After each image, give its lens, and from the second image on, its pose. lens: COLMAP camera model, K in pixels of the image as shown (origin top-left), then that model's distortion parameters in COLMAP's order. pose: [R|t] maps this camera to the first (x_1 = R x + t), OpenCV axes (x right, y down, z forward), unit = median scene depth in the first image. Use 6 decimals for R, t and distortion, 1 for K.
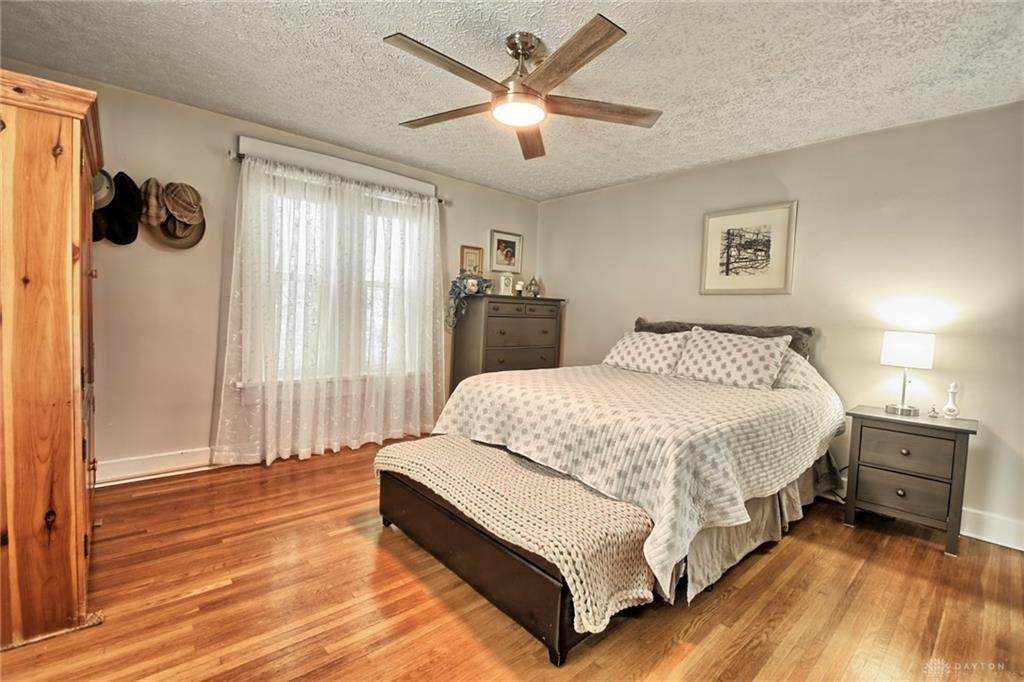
lens RADIAL K [[451.3, 0, 510.3], [0, 451.3, 339.0], [0, 0, 1]] dist [0.005102, -0.010494]
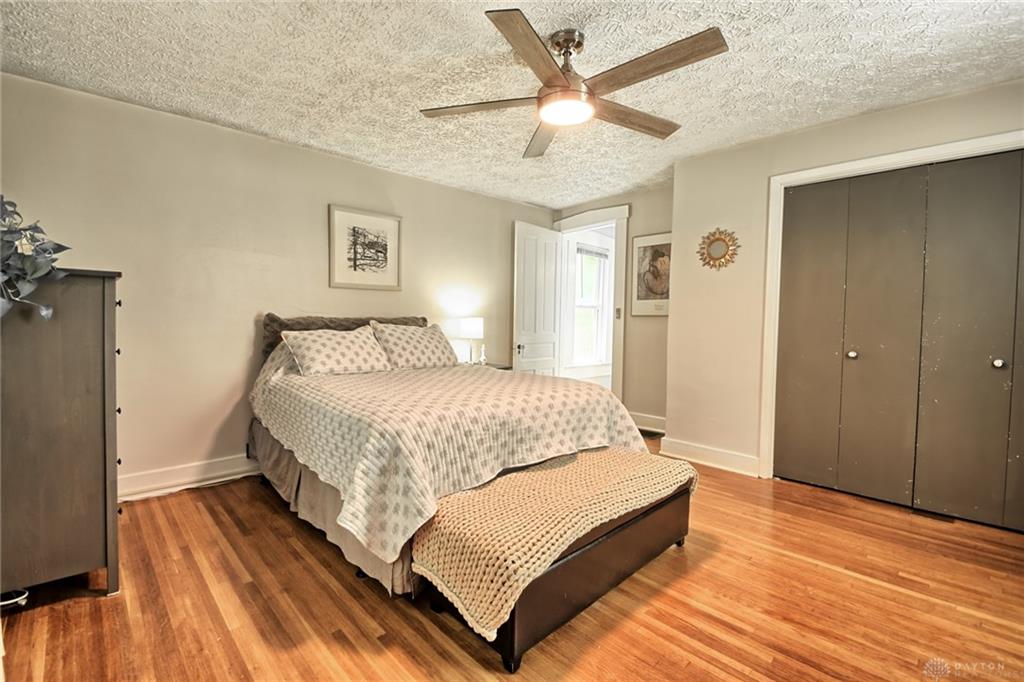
lens RADIAL K [[451.3, 0, 498.2], [0, 451.3, 324.8], [0, 0, 1]] dist [0.005102, -0.010494]
pose [[-0.020989, -0.059751, 0.997993, -0.630405], [0.044406, 0.997172, 0.060635, -0.068443], [-0.998793, 0.045589, -0.018276, 0.742800]]
